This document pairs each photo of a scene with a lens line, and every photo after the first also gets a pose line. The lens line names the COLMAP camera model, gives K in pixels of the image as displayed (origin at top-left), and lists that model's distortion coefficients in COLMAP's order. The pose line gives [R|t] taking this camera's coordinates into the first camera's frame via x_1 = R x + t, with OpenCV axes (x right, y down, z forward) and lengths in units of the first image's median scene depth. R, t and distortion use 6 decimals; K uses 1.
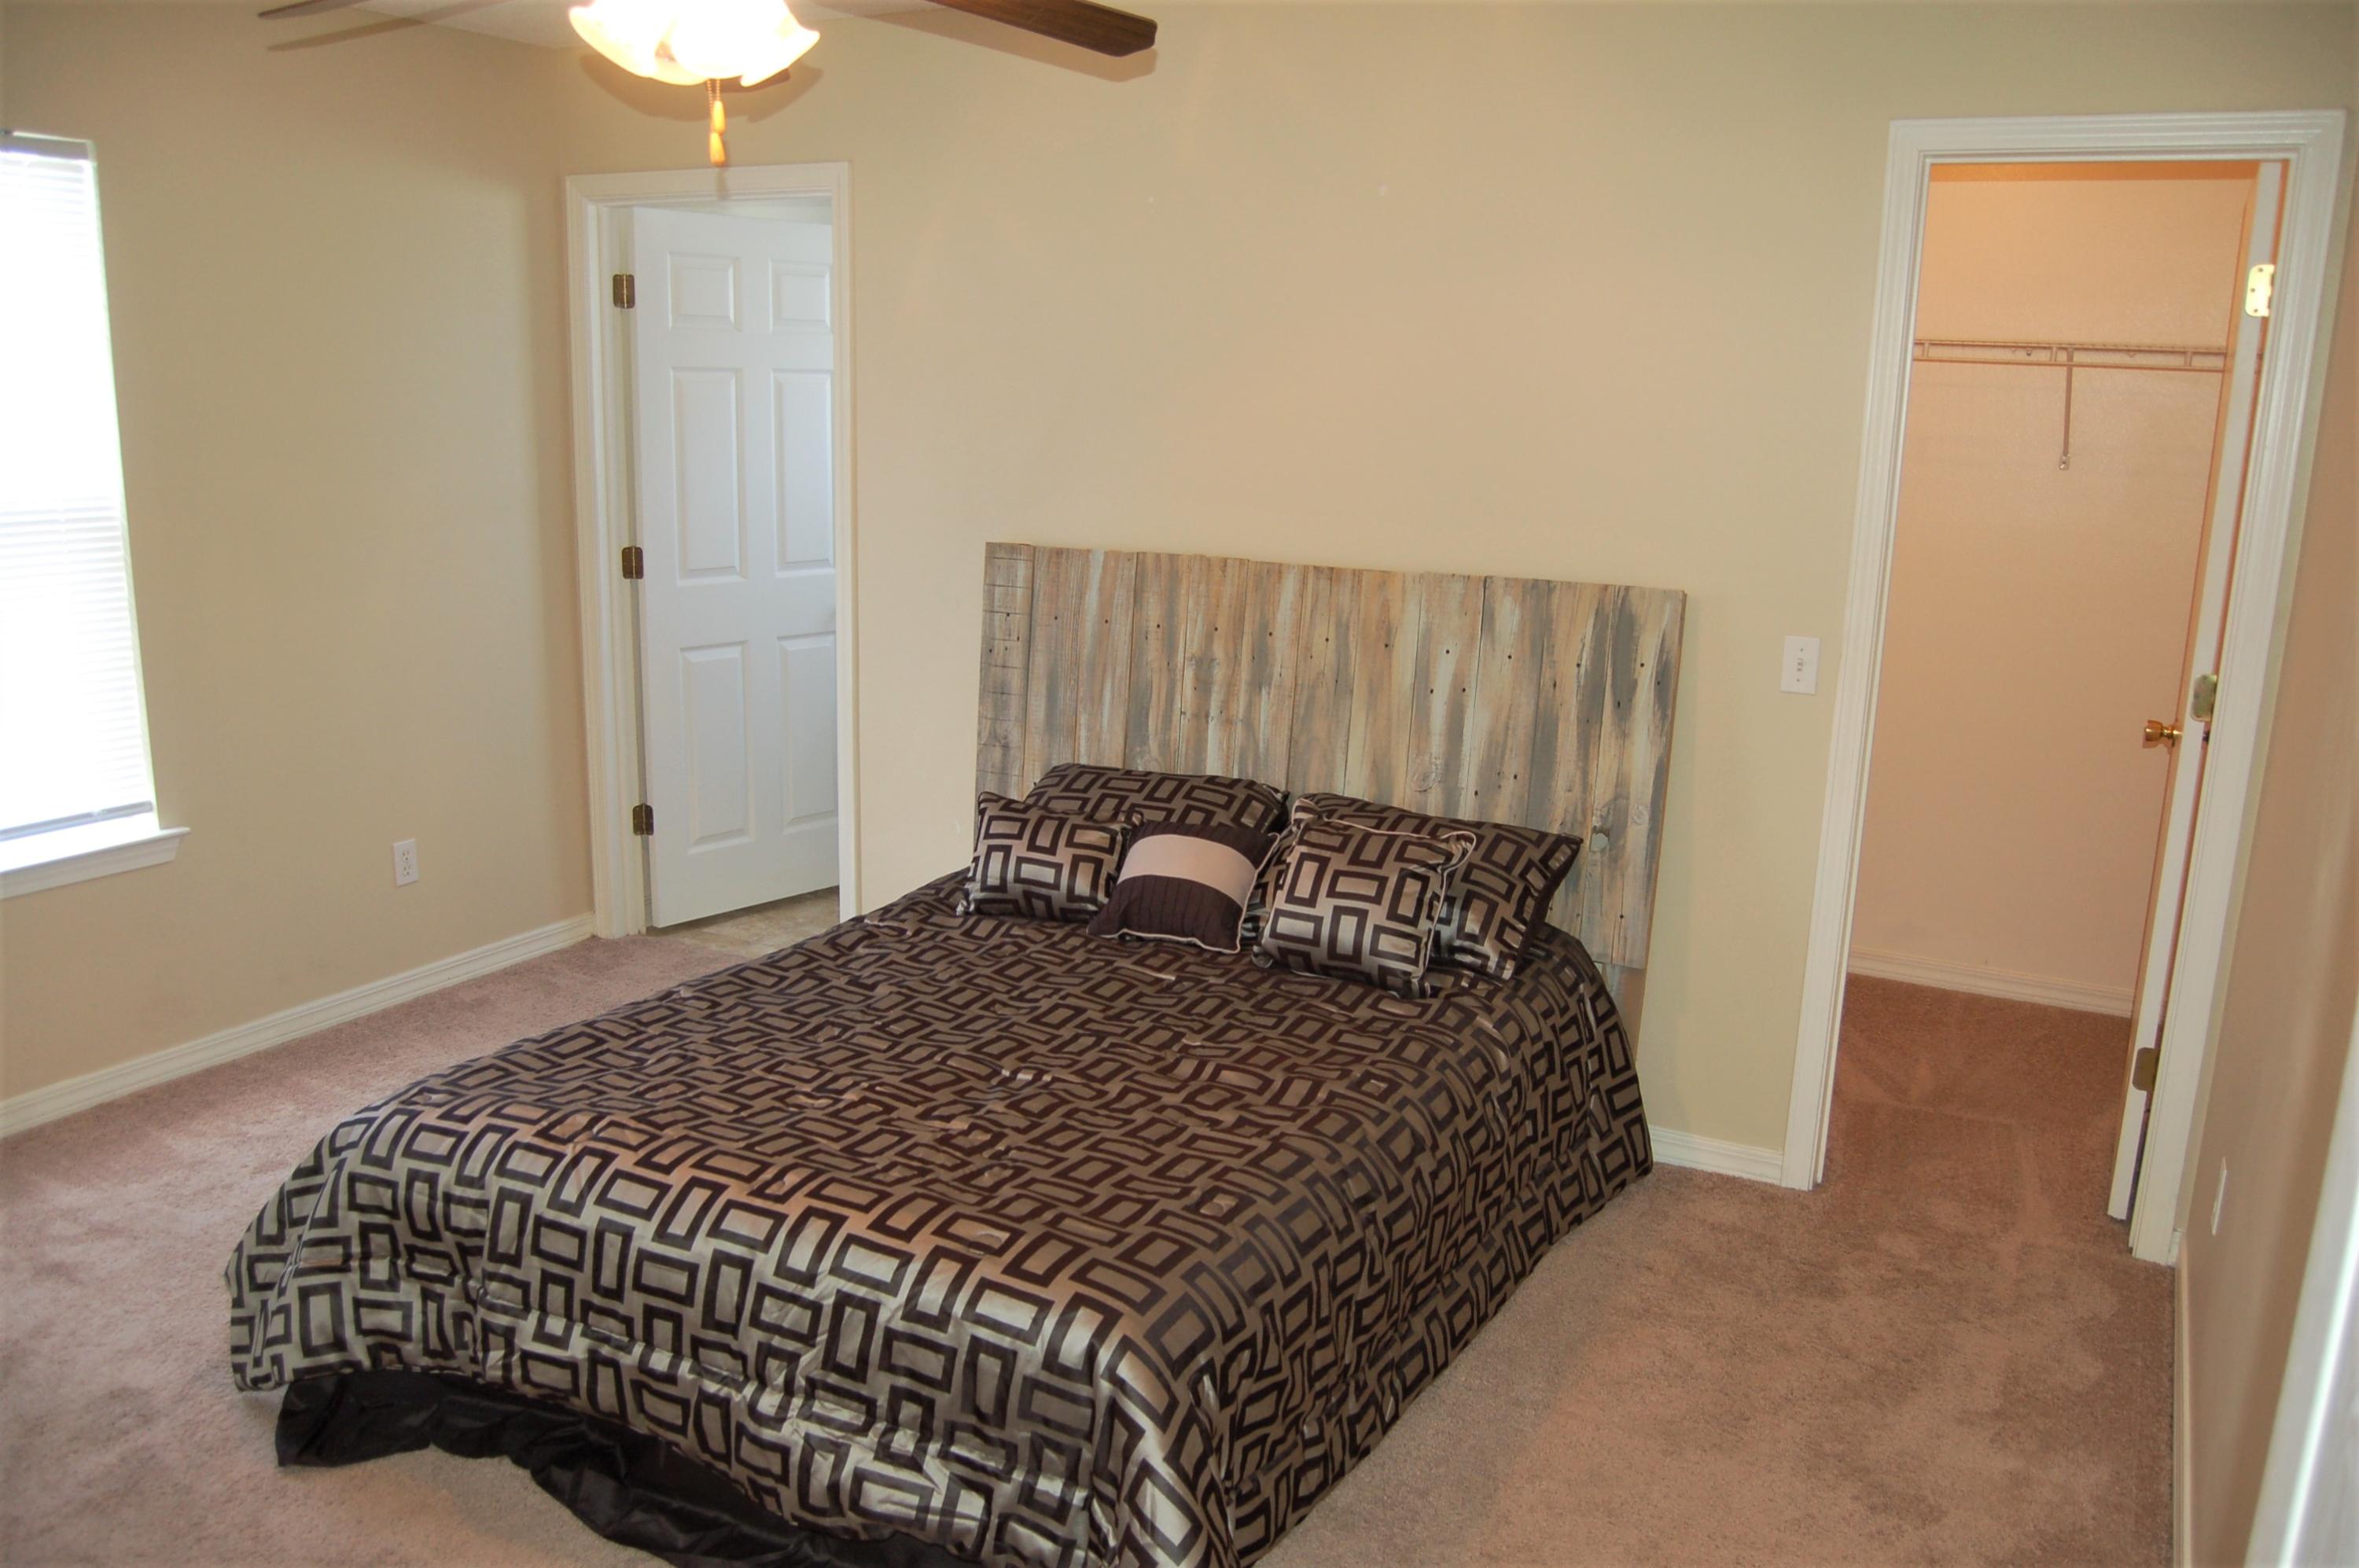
lens RADIAL K [[1854.9, 0, 1177.0], [0, 1854.9, 774.3], [0, 0, 1]] dist [-0.086007, 0.024809]
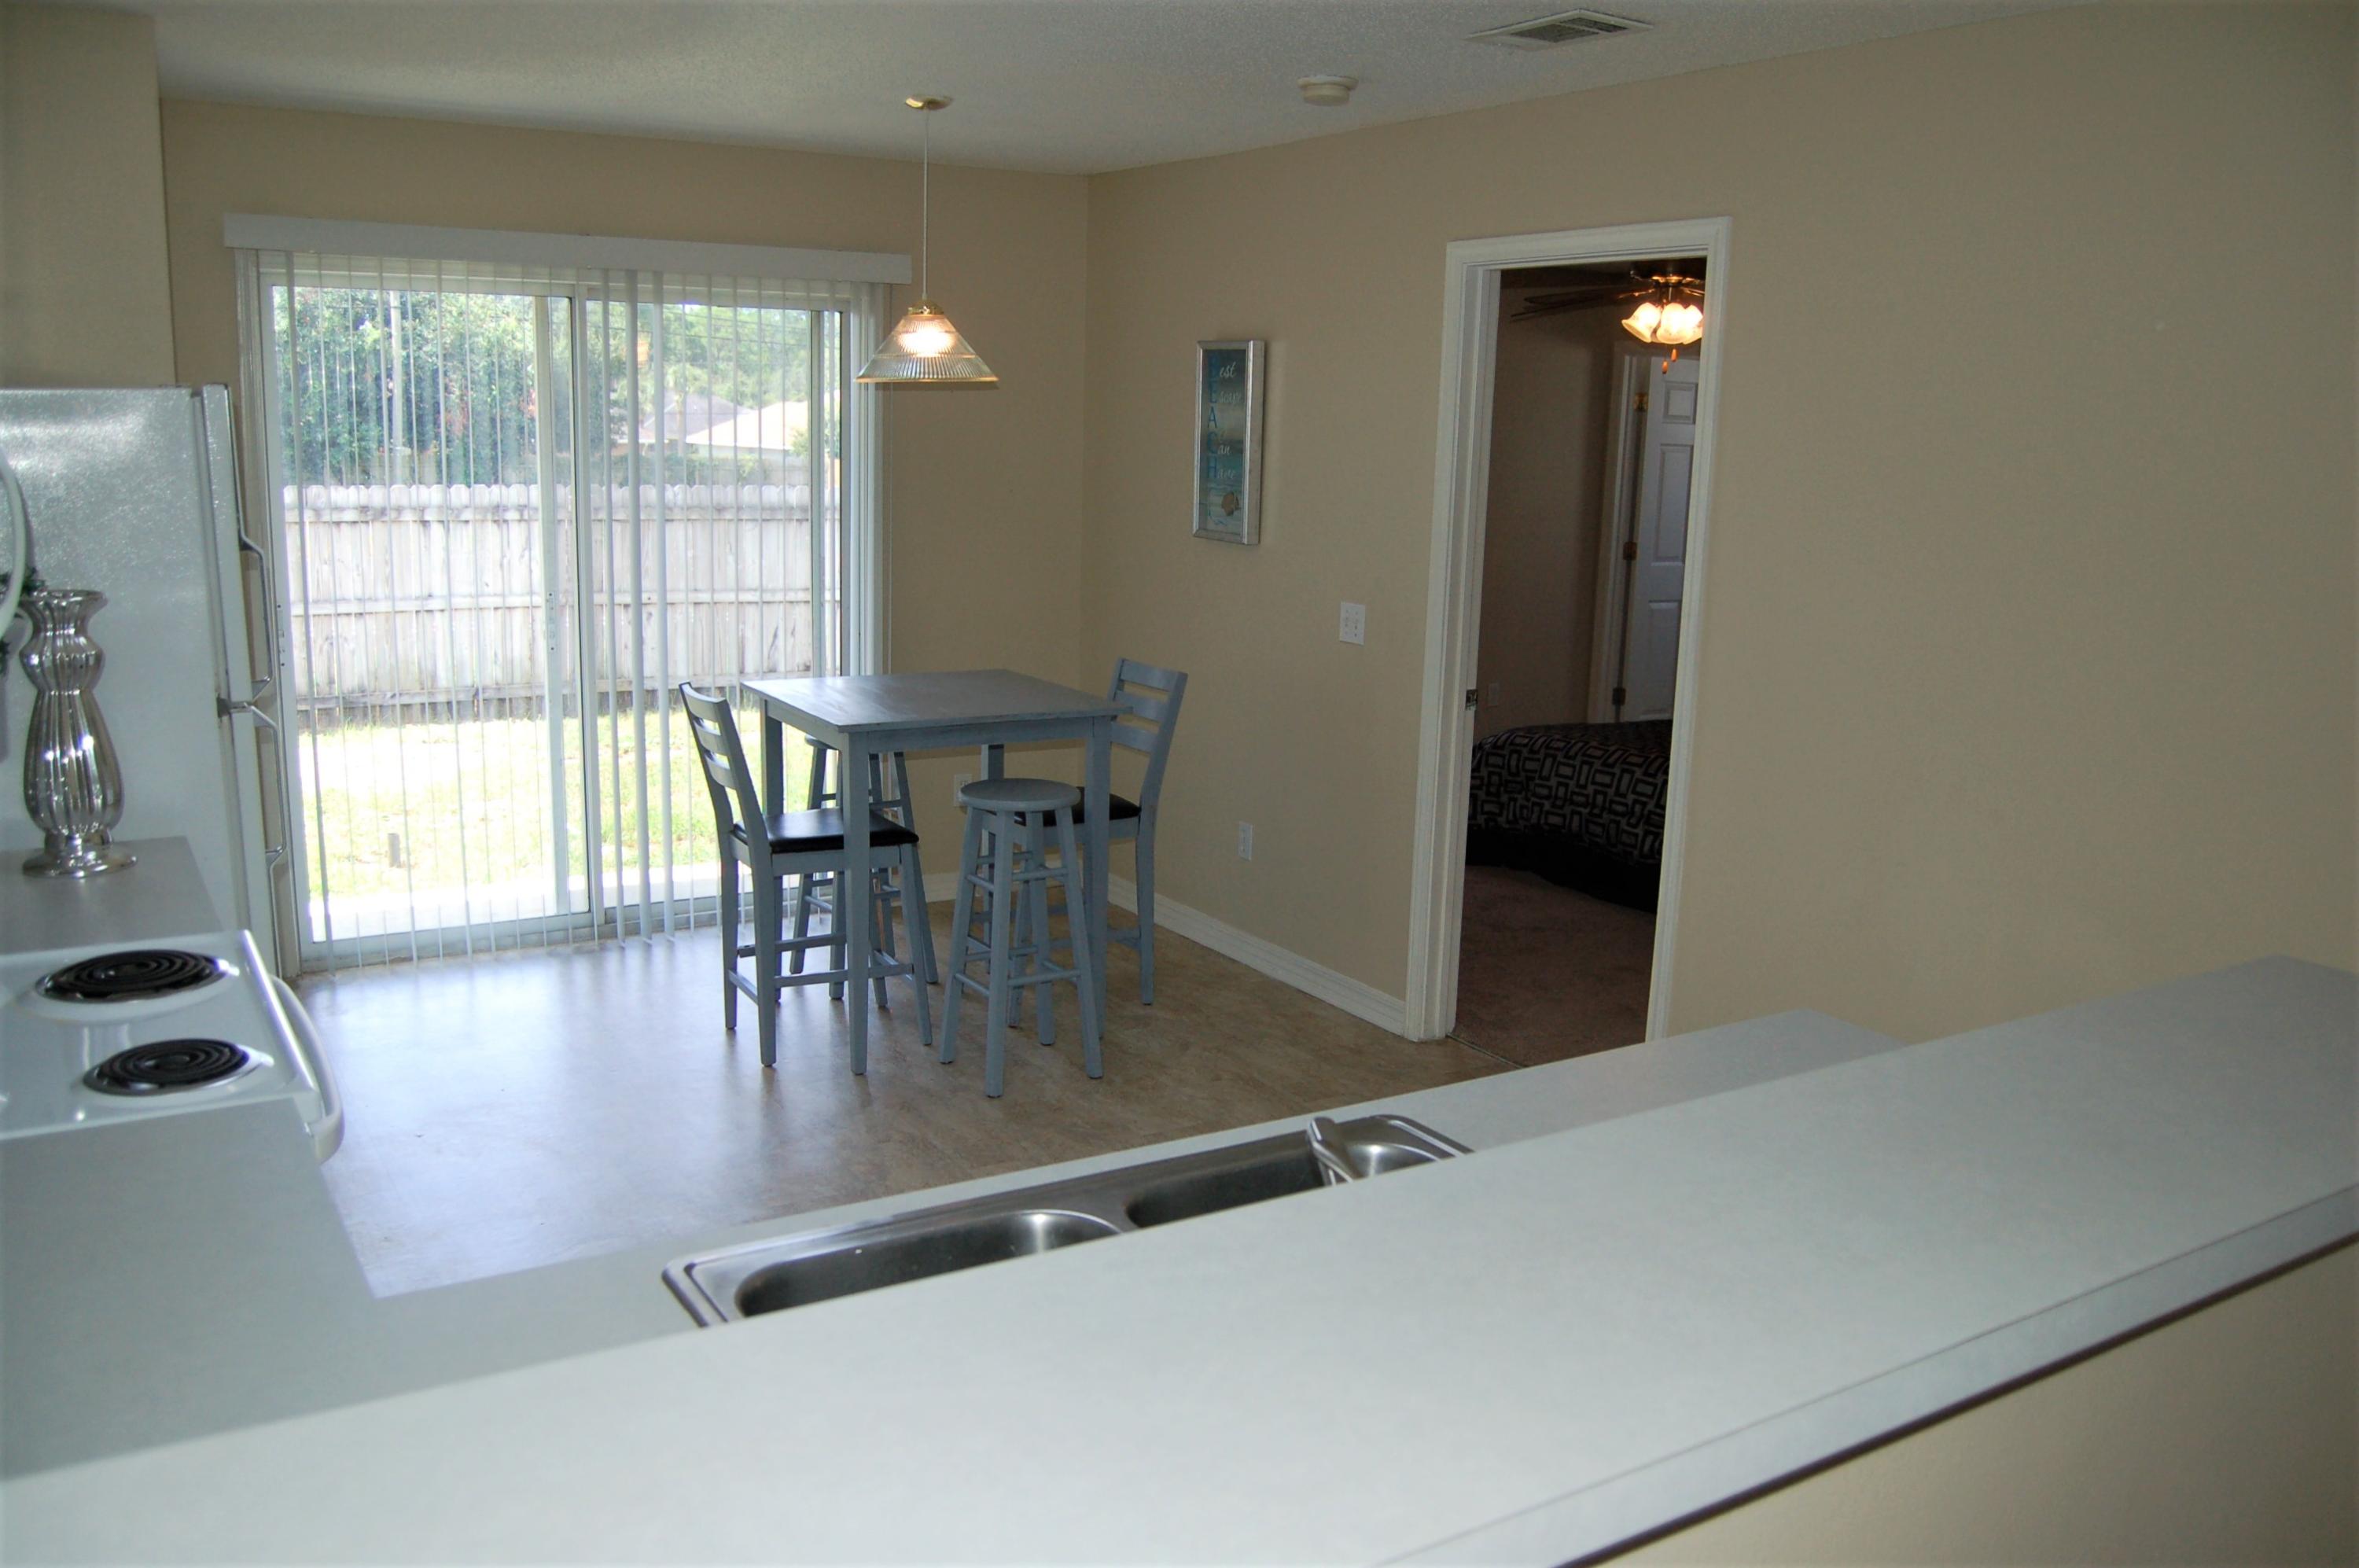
lens RADIAL K [[1854.9, 0, 1179.5], [0, 1854.9, 782.7], [0, 0, 1]] dist [-0.086007, 0.024809]
pose [[0.860001, 0.108534, -0.498617, 0.524304], [-0.125362, 0.992111, -0.000268, 0.345324], [0.494654, 0.062738, 0.866823, -1.616201]]
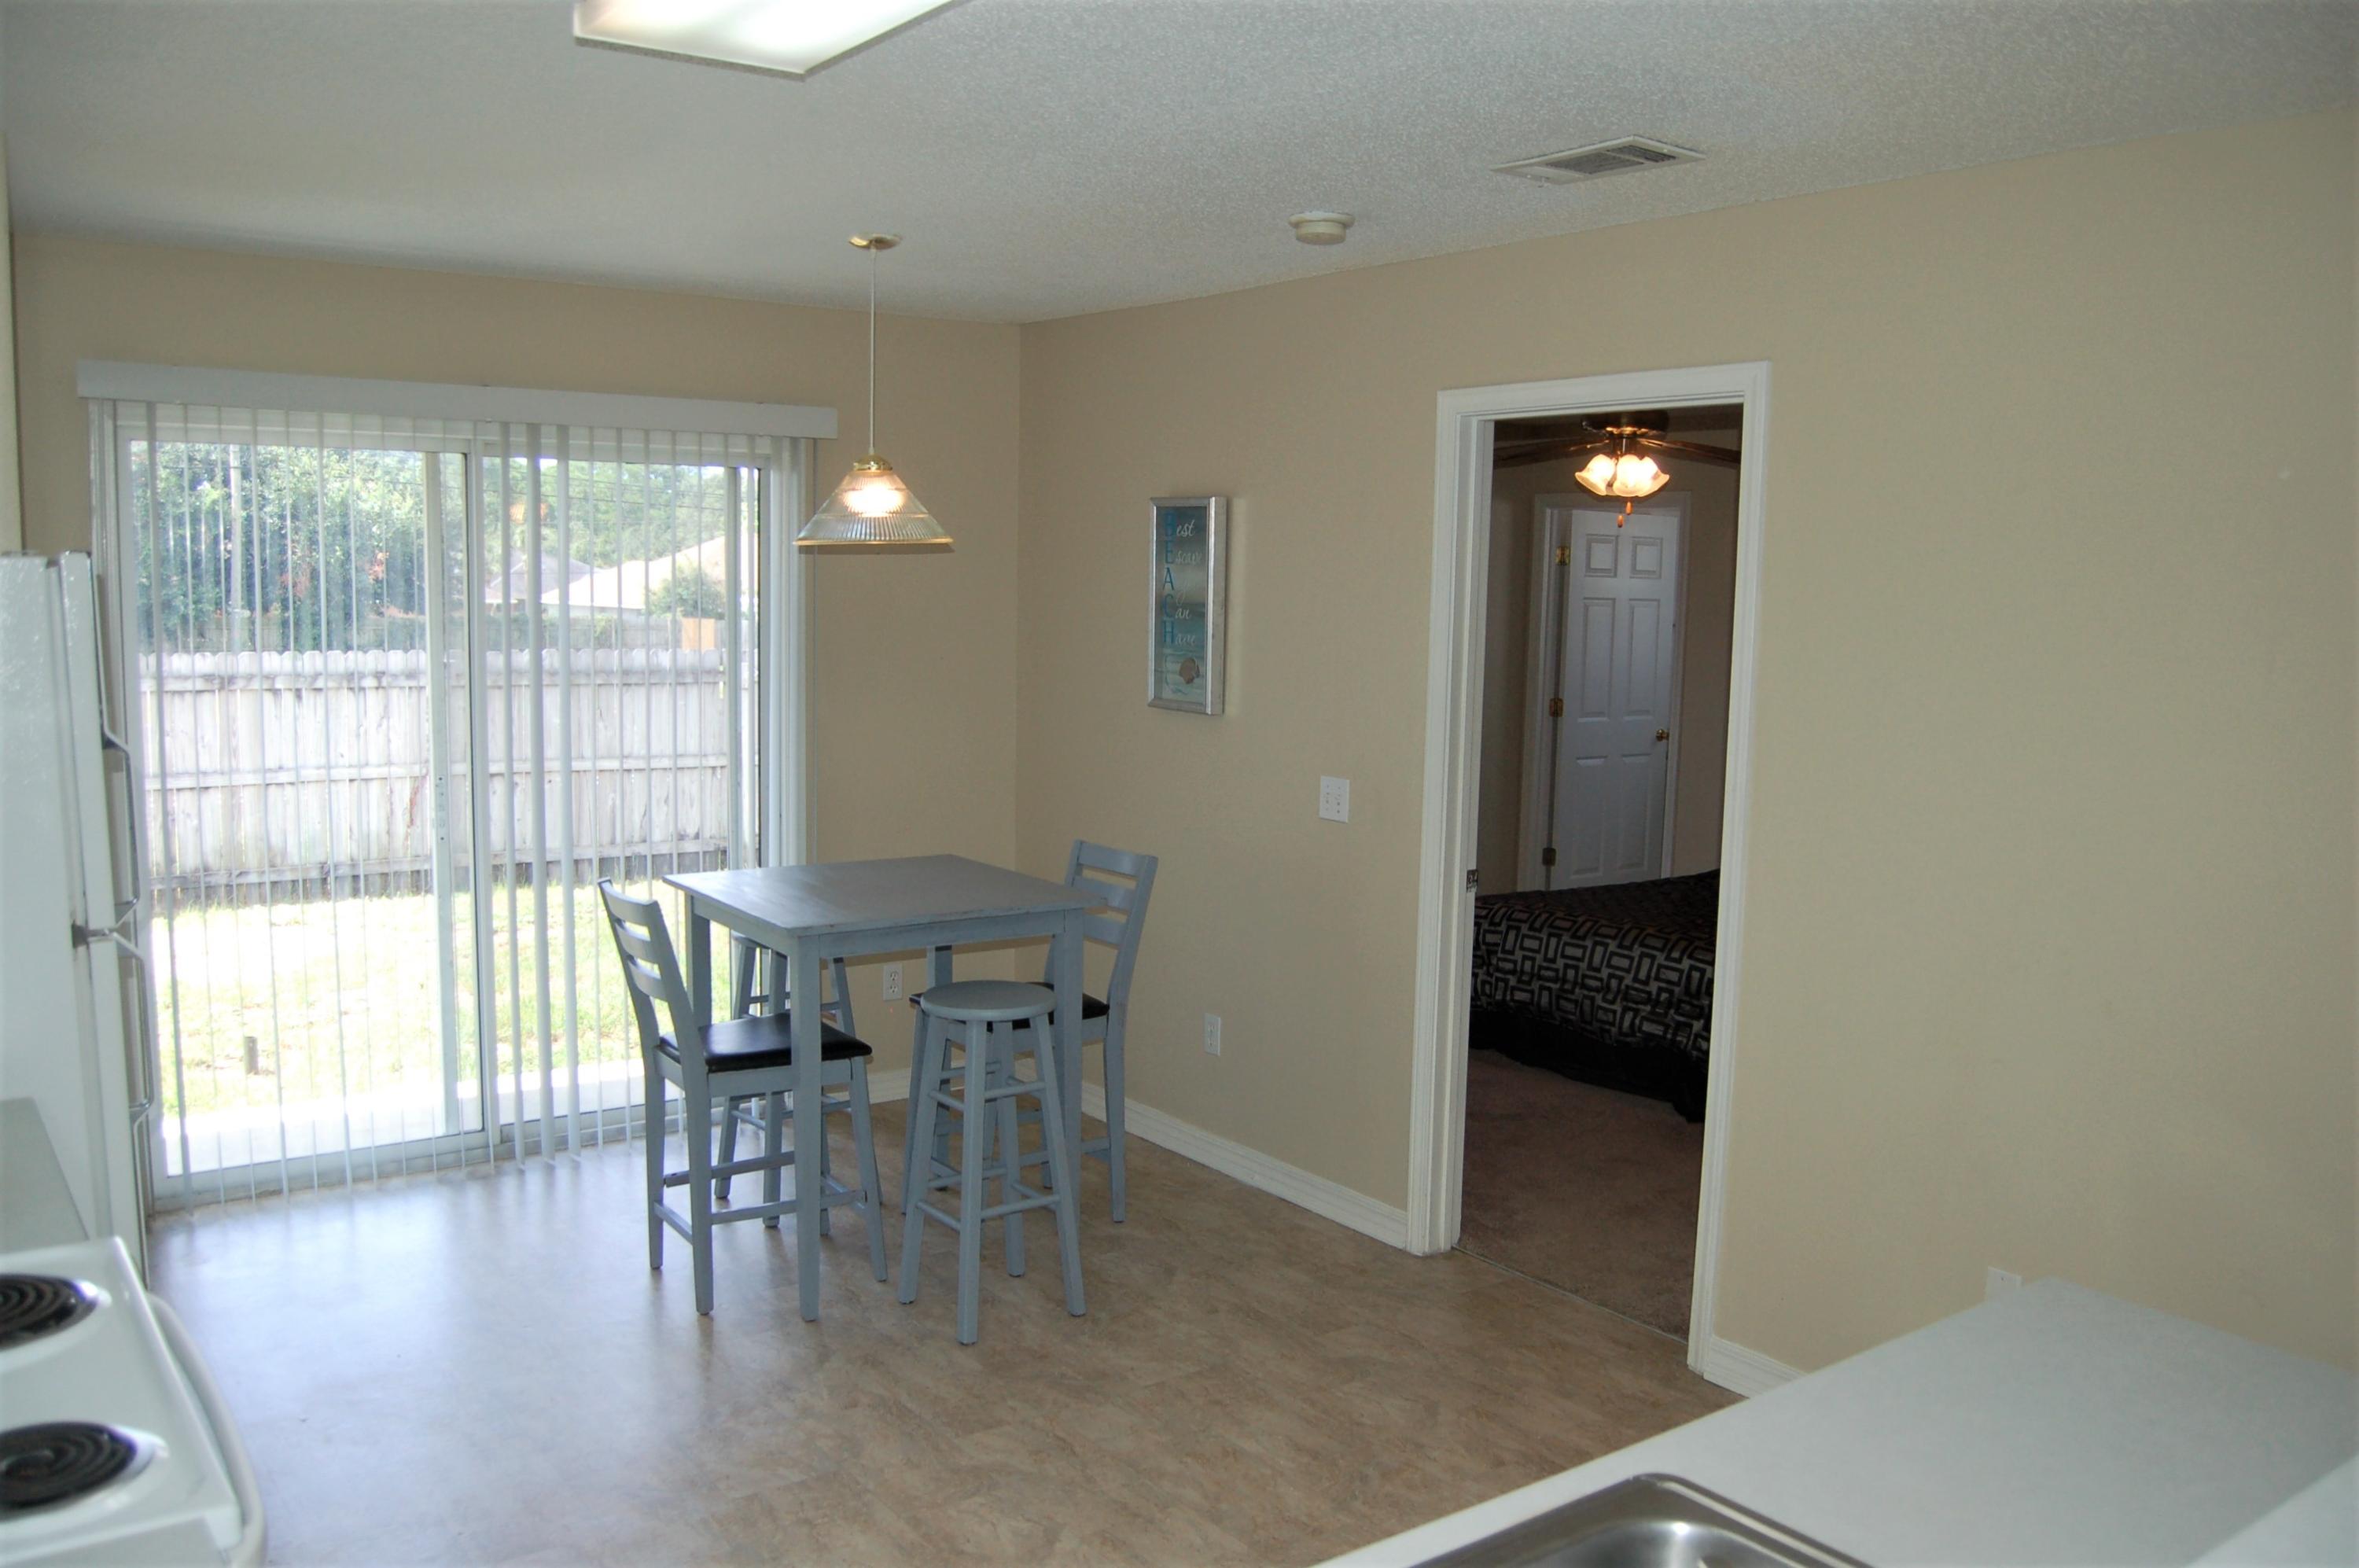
lens RADIAL K [[1854.9, 0, 1177.8], [0, 1854.9, 794.7], [0, 0, 1]] dist [-0.086007, 0.024809]
pose [[0.897493, 0.054969, -0.437590, 0.329582], [-0.101565, 0.991294, -0.083784, 0.315903], [0.429175, 0.119640, 0.895263, -1.520175]]
